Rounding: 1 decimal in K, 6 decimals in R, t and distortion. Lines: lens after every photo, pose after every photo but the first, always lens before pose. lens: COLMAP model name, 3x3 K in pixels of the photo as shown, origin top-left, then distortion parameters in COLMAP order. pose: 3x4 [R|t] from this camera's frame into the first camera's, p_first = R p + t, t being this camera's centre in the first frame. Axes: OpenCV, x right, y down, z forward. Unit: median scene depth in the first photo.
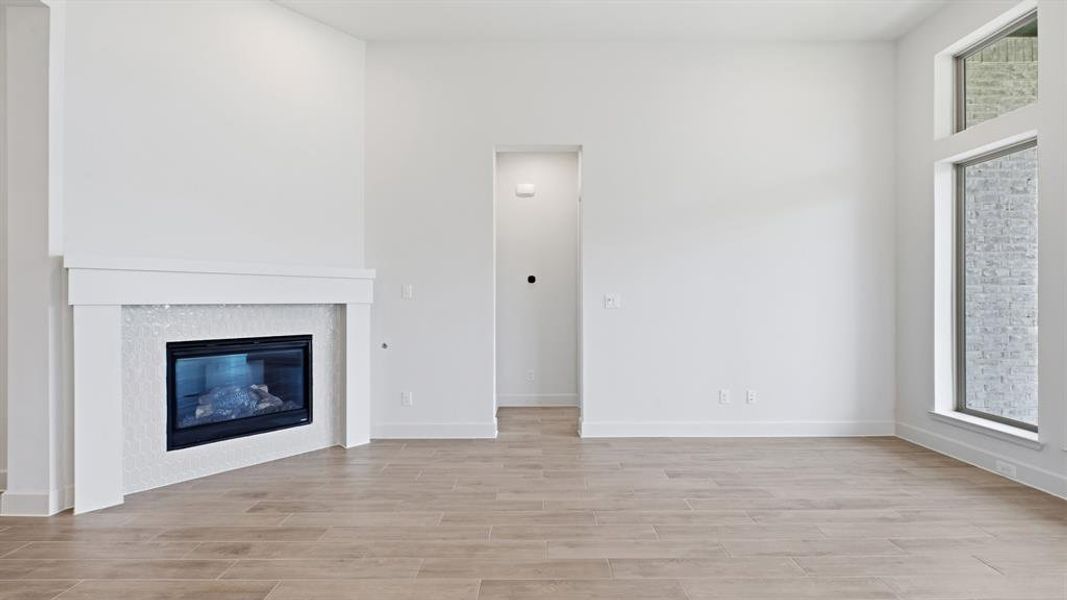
lens RADIAL K [[437.2, 0, 542.7], [0, 437.2, 302.1], [0, 0, 1]] dist [-0.003741, 0.000122]
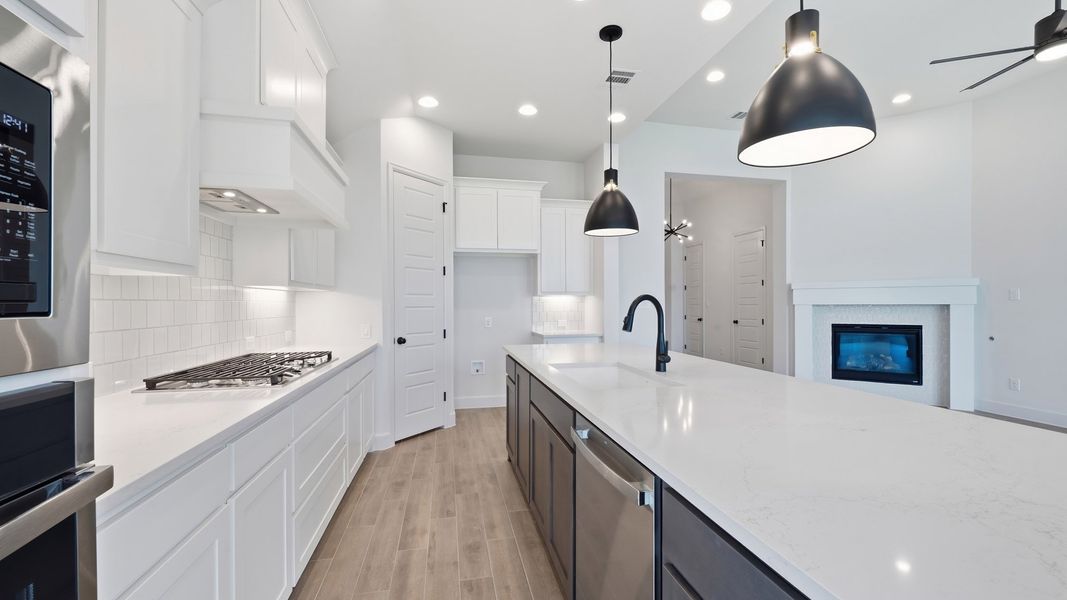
lens RADIAL K [[437.2, 0, 536.7], [0, 437.2, 307.6], [0, 0, 1]] dist [-0.003741, 0.000122]
pose [[0.192301, 0.006571, -0.981314, 0.680419], [-0.002683, 0.999977, 0.006170, 0.008501], [0.981332, 0.001446, 0.192314, -0.574679]]
